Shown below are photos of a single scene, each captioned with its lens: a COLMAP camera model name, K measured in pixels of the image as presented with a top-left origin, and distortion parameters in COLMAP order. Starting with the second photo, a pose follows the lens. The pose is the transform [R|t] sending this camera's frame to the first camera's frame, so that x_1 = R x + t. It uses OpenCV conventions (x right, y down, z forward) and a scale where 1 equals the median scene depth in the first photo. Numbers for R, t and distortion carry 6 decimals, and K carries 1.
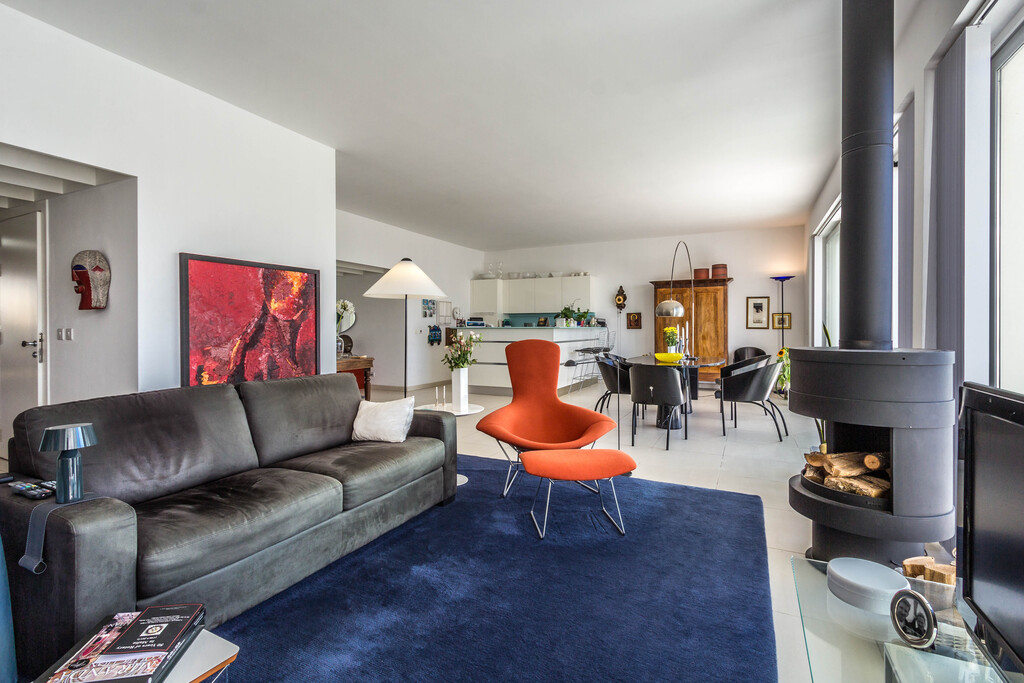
lens RADIAL K [[480.3, 0, 504.0], [0, 480.3, 334.0], [0, 0, 1]] dist [0.000330, -0.000153]
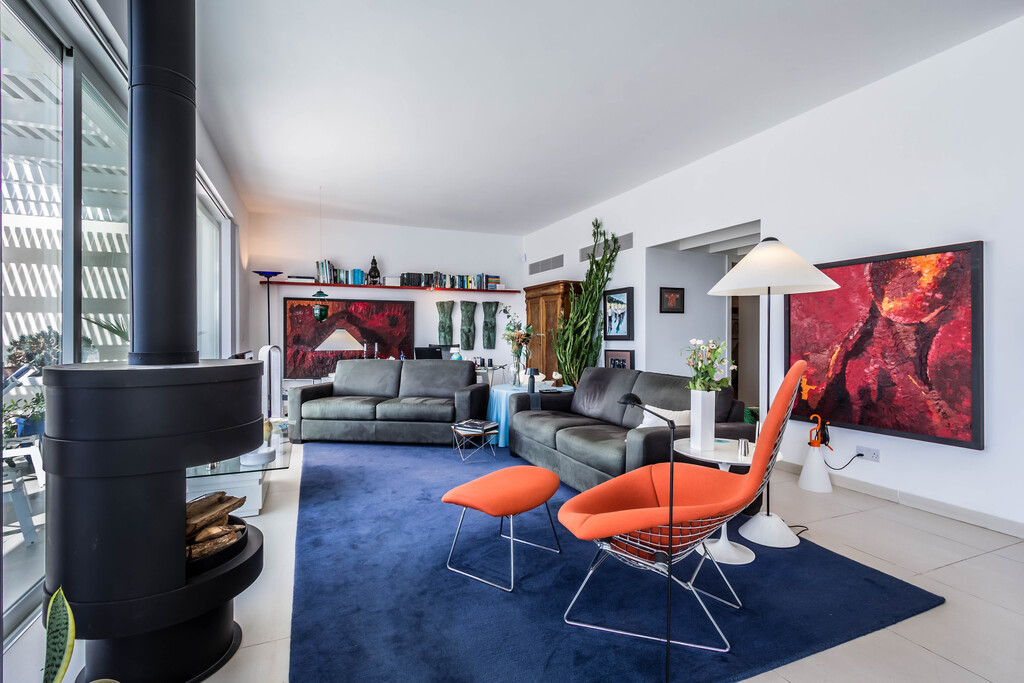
lens RADIAL K [[480.3, 0, 505.5], [0, 480.3, 337.5], [0, 0, 1]] dist [0.000330, -0.000153]
pose [[-0.645930, 0.005881, -0.763374, 0.548330], [-0.007293, 0.999877, 0.013873, -0.013593], [0.763362, 0.014528, -0.645808, 1.053220]]
